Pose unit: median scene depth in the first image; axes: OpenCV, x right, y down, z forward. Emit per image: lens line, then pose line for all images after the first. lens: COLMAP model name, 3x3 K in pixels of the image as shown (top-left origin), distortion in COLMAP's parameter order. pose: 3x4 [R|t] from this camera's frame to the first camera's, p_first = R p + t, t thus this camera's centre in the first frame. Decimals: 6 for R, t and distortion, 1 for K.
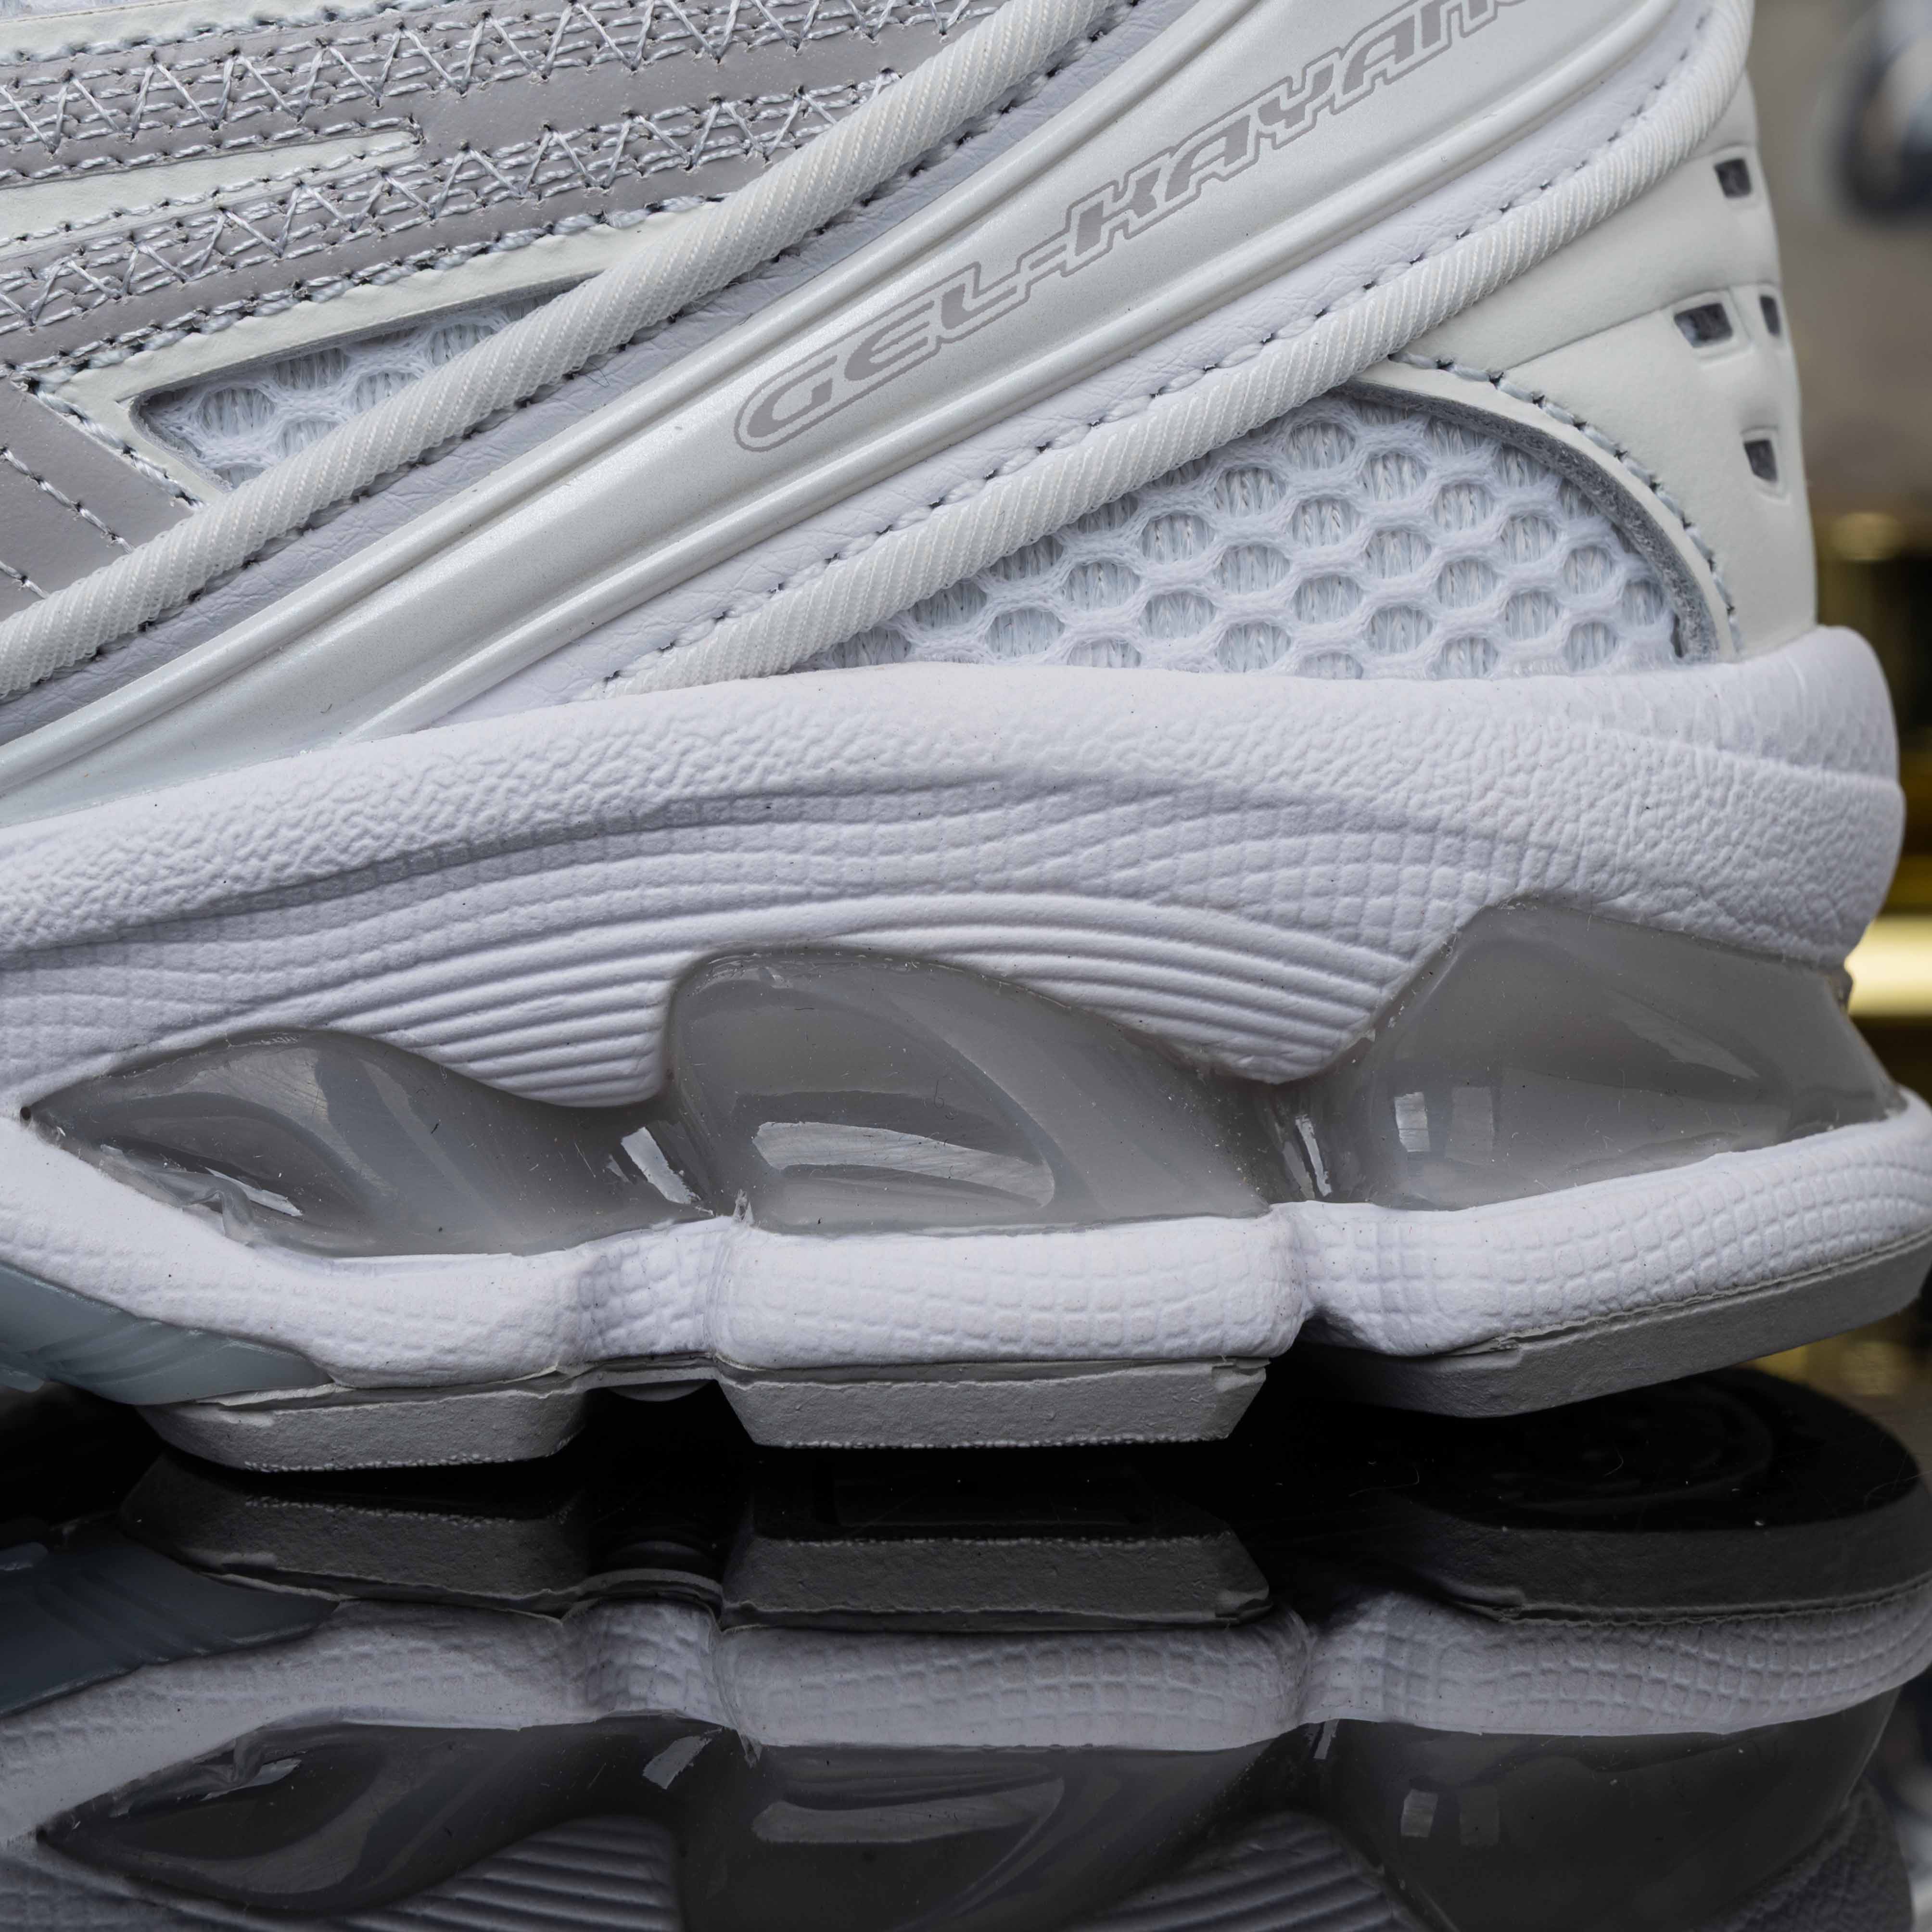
lens RADIAL K [[5432.9, 0, 974.0], [0, 5432.9, 952.5], [0, 0, 1]] dist [-0.015661, 0.000000]
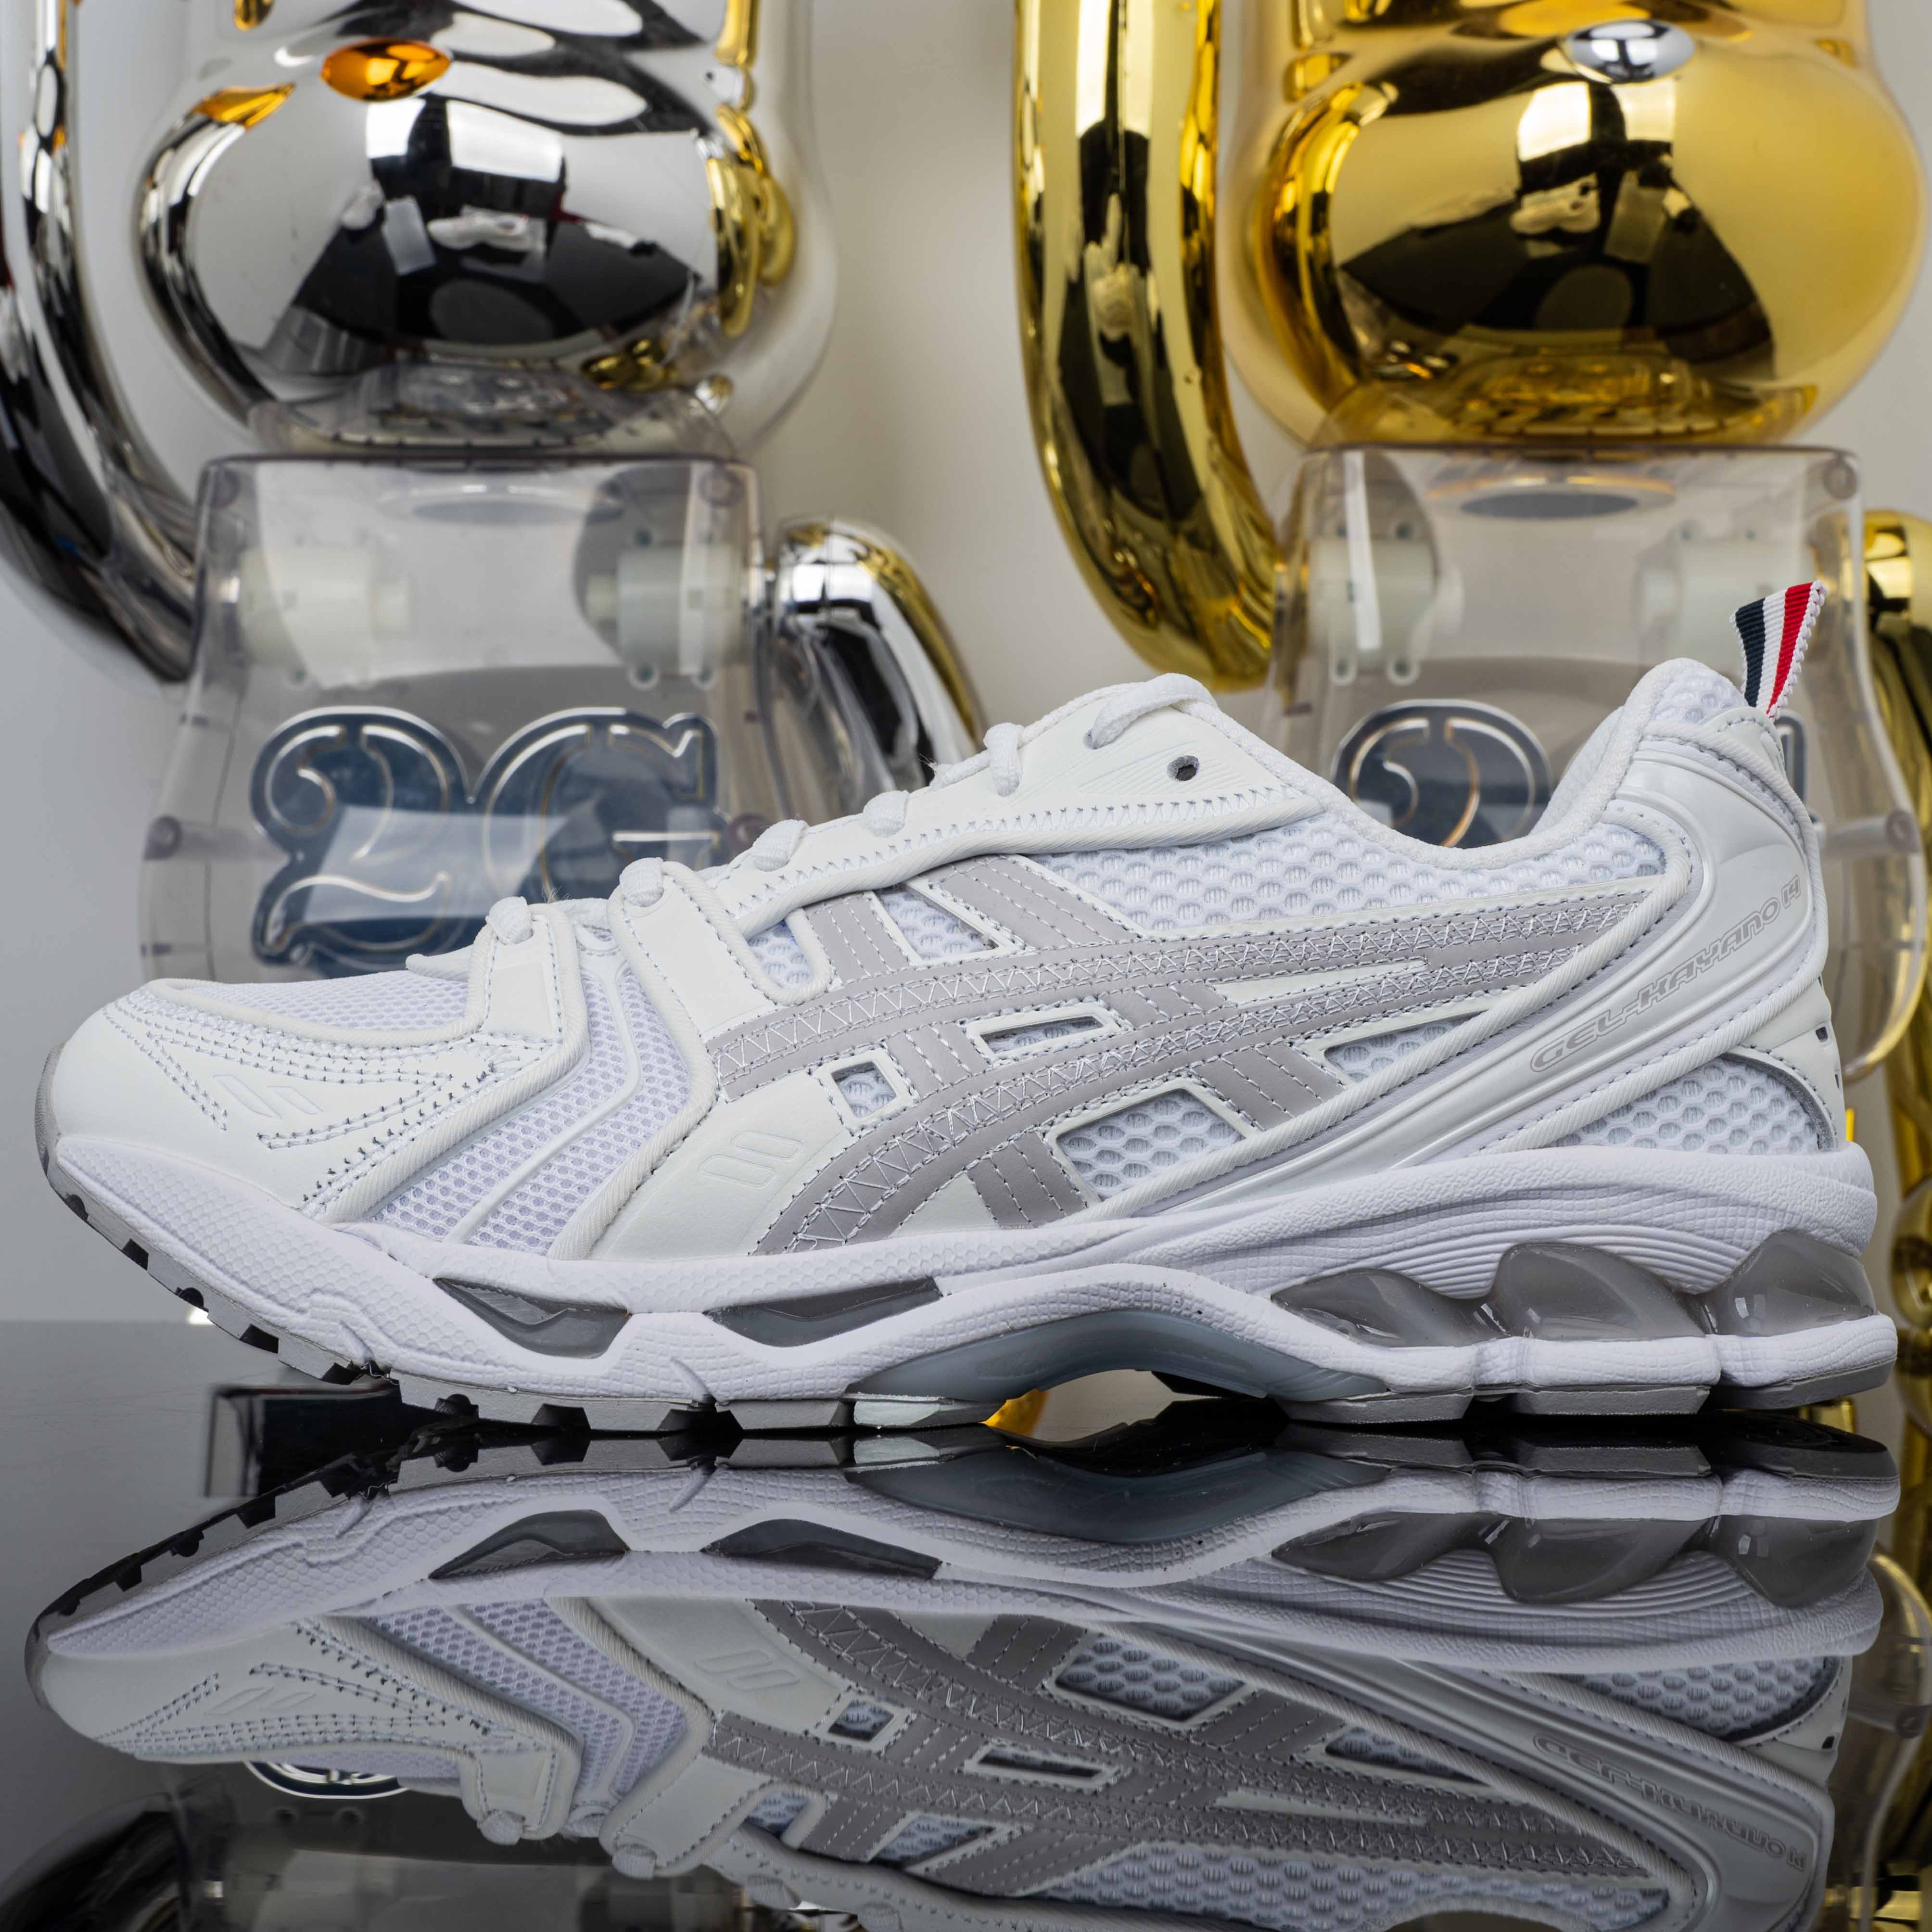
lens RADIAL K [[3148.8, 0, 957.3], [0, 3148.8, 982.1], [0, 0, 1]] dist [-0.069890, 0.000000]
pose [[0.997546, 0.024231, 0.065687, -0.458884], [-0.016671, 0.993422, -0.113287, 0.055847], [-0.068000, 0.111914, 0.991389, -0.654736]]
